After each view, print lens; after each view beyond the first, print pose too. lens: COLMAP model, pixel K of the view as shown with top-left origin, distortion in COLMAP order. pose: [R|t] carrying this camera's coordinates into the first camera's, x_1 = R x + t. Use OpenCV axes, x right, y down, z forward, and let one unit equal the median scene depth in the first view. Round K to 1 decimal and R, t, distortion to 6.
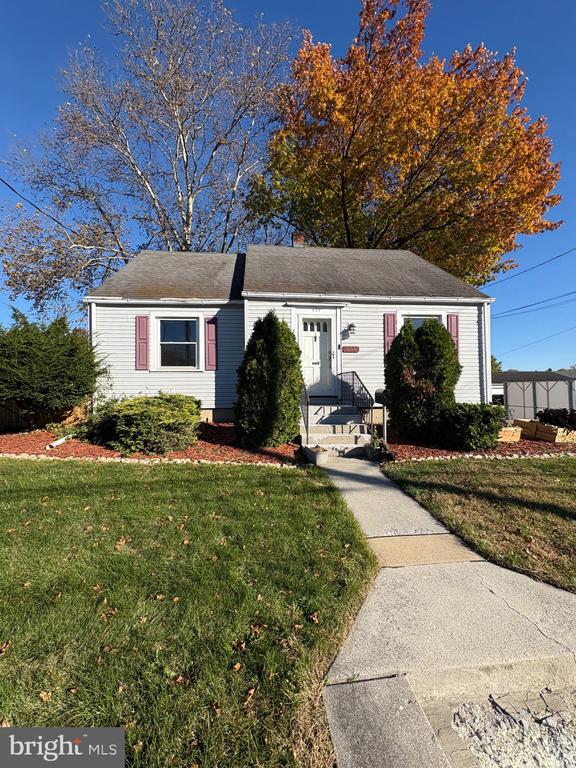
lens RADIAL K [[305.0, 0, 287.5], [0, 305.0, 382.3], [0, 0, 1]] dist [-0.002191, 0.000315]
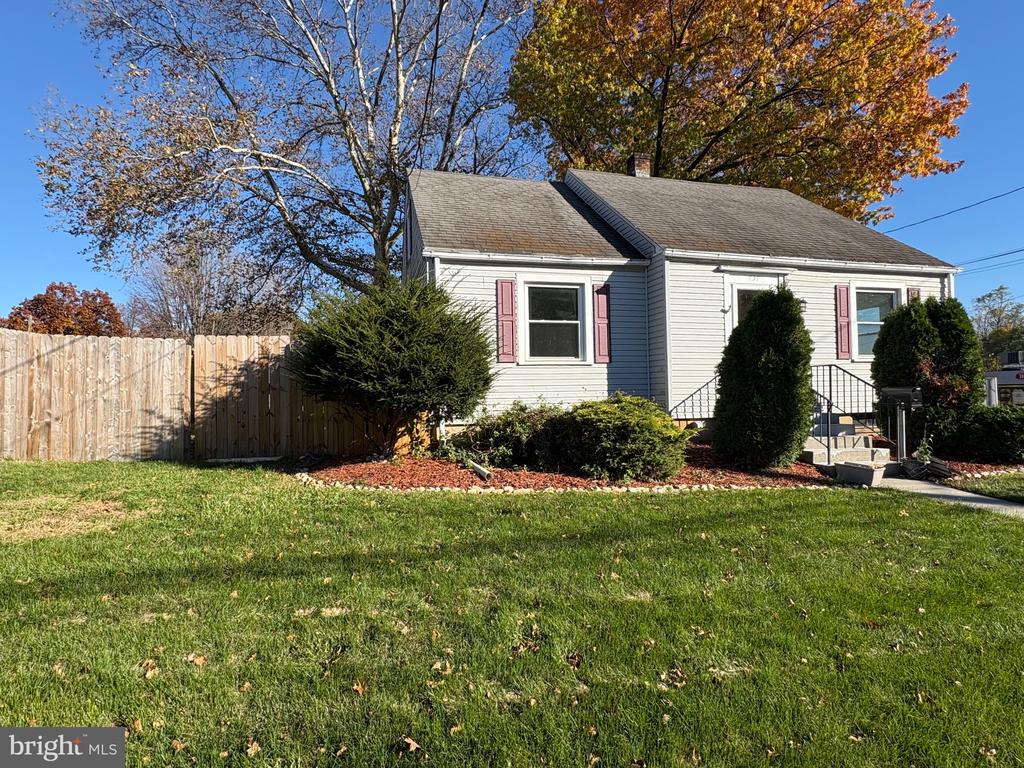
lens RADIAL K [[517.2, 0, 512.0], [0, 517.2, 384.0], [0, 0, 1]] dist [-0.001027, -0.000009]
pose [[0.988377, -0.005153, 0.151935, -0.624380], [0.005476, 0.999984, -0.001709, 0.007130], [-0.151924, 0.002521, 0.988389, -0.094416]]
